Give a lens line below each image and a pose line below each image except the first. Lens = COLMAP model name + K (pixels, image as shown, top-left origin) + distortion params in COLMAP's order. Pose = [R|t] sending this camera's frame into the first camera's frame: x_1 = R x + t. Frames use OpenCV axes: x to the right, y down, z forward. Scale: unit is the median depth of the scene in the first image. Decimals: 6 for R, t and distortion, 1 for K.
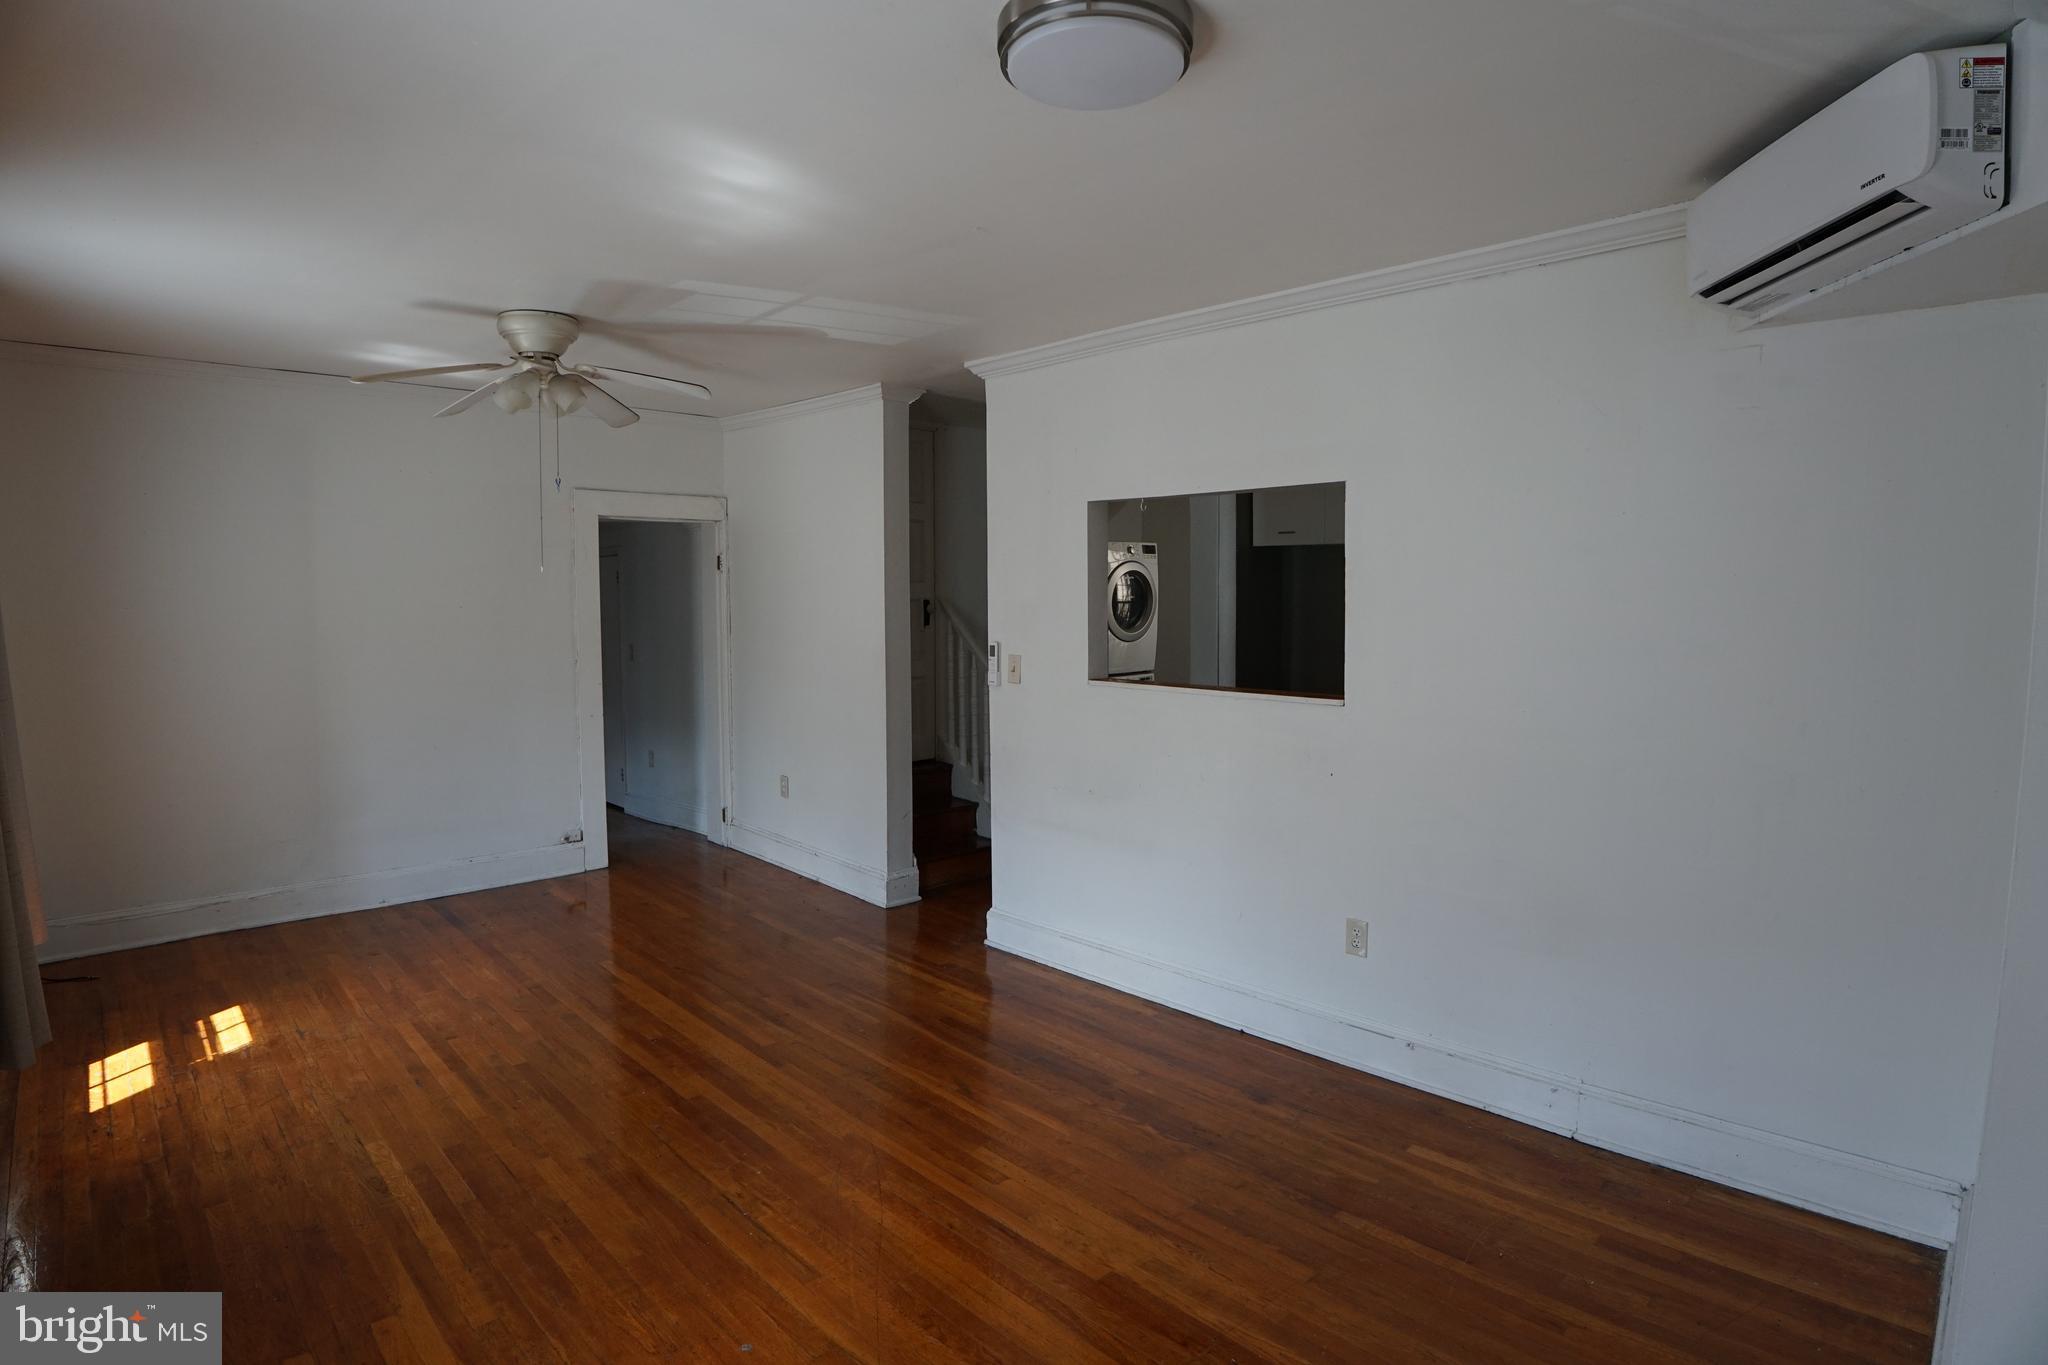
lens RADIAL K [[1062.3, 0, 1024.0], [0, 1062.3, 682.5], [0, 0, 1]] dist [-0.094679, 0.026566]
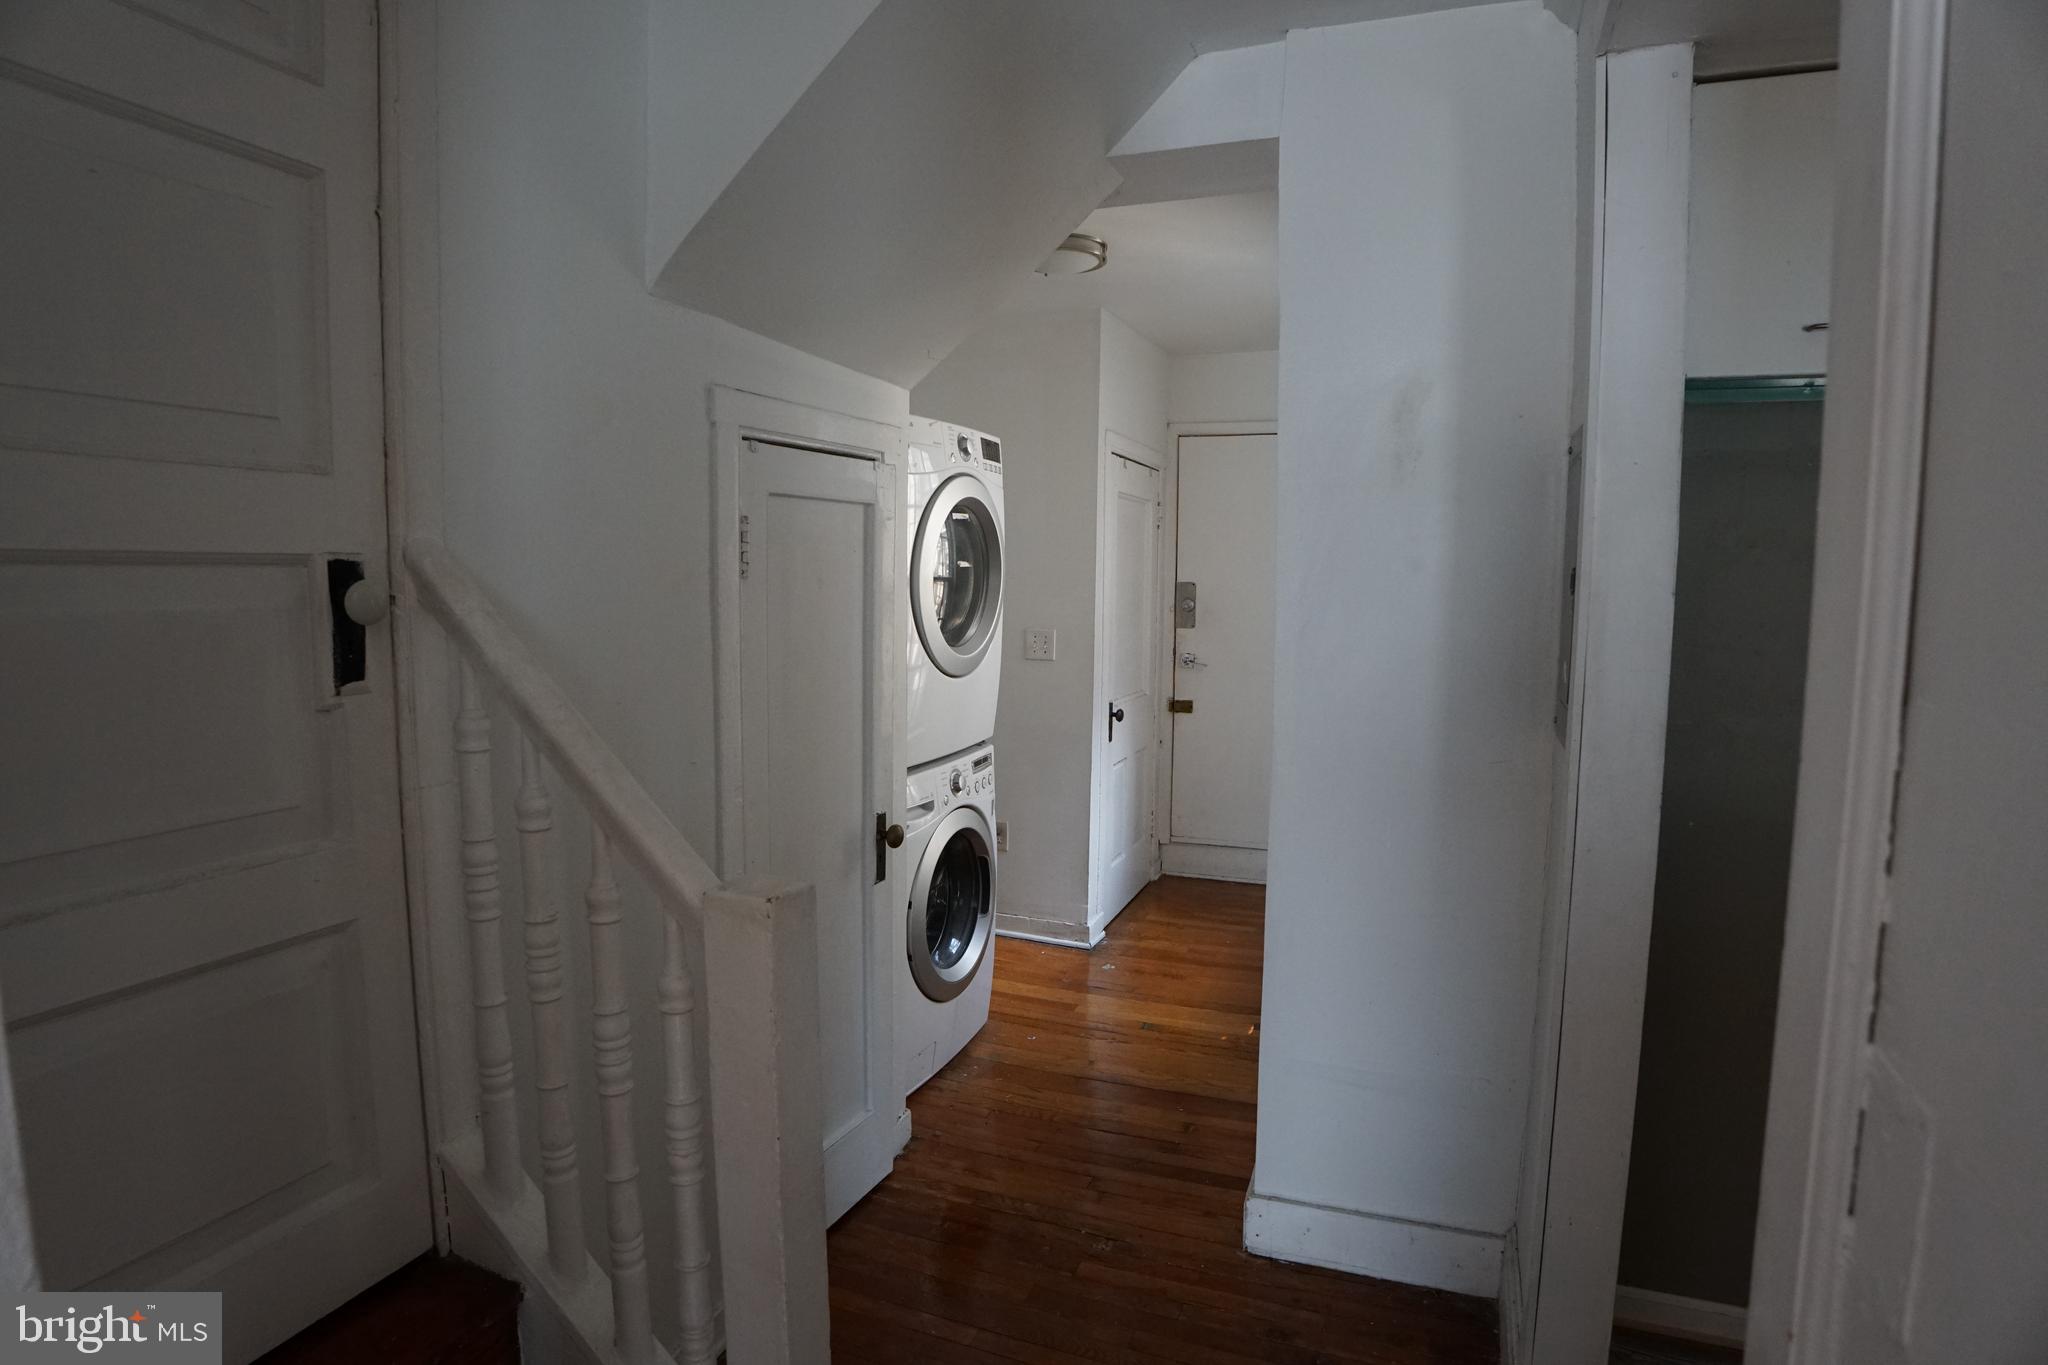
lens RADIAL K [[1062.3, 0, 1024.0], [0, 1062.3, 682.5], [0, 0, 1]] dist [-0.094679, 0.026566]
pose [[0.907696, -0.033586, 0.418282, -0.055361], [0.026347, 0.999387, 0.023071, -0.054529], [-0.418801, -0.009921, 0.908024, 0.754946]]
